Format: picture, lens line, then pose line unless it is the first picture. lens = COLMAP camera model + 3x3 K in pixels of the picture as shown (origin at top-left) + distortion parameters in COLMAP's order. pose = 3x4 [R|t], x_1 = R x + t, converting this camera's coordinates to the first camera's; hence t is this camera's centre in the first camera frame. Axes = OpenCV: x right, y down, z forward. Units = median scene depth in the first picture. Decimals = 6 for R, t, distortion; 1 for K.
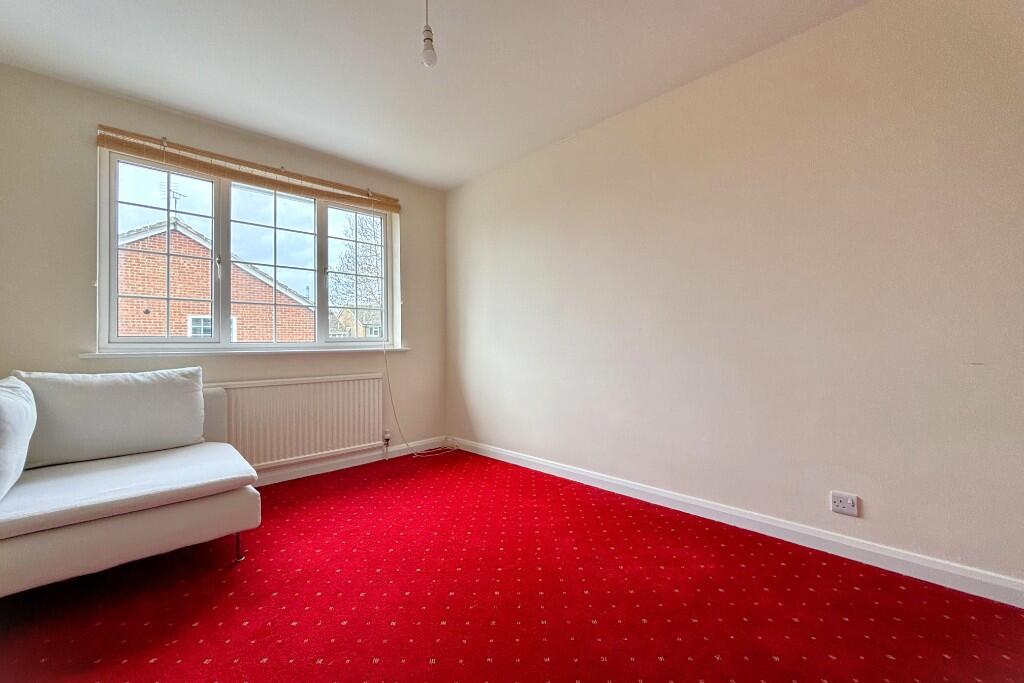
lens RADIAL K [[414.6, 0, 510.0], [0, 414.6, 346.0], [0, 0, 1]] dist [-0.000241, 0.000187]
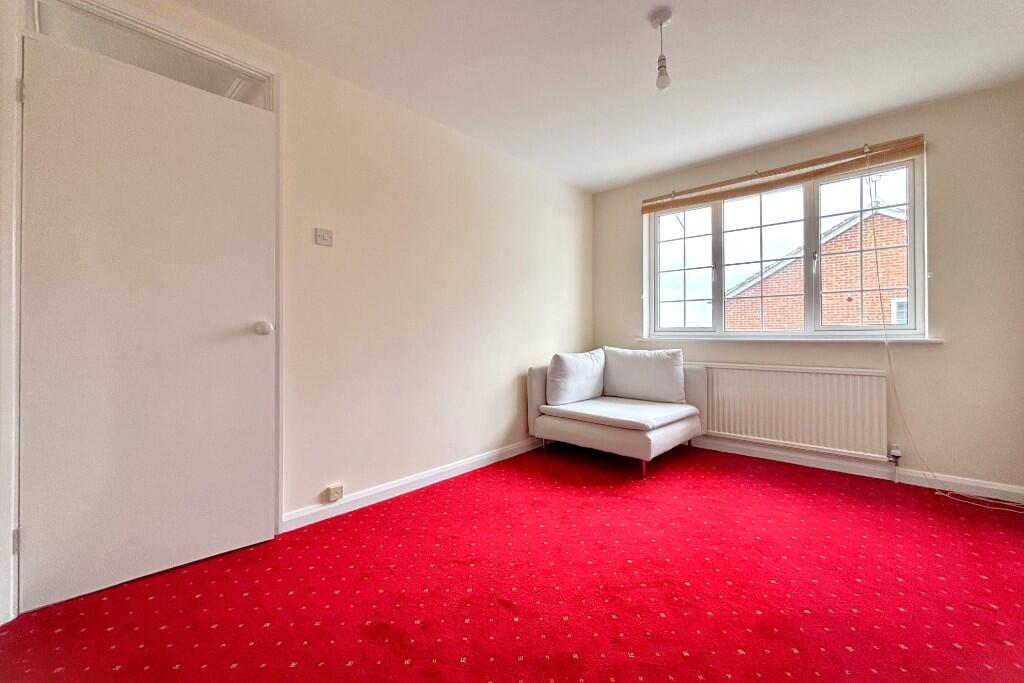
lens RADIAL K [[414.6, 0, 510.0], [0, 414.6, 346.0], [0, 0, 1]] dist [-0.000241, 0.000187]
pose [[0.064750, 0.039469, -0.997121, 0.556405], [-0.002911, 0.999221, 0.039363, -0.012550], [0.997897, 0.000354, 0.064814, 0.302143]]
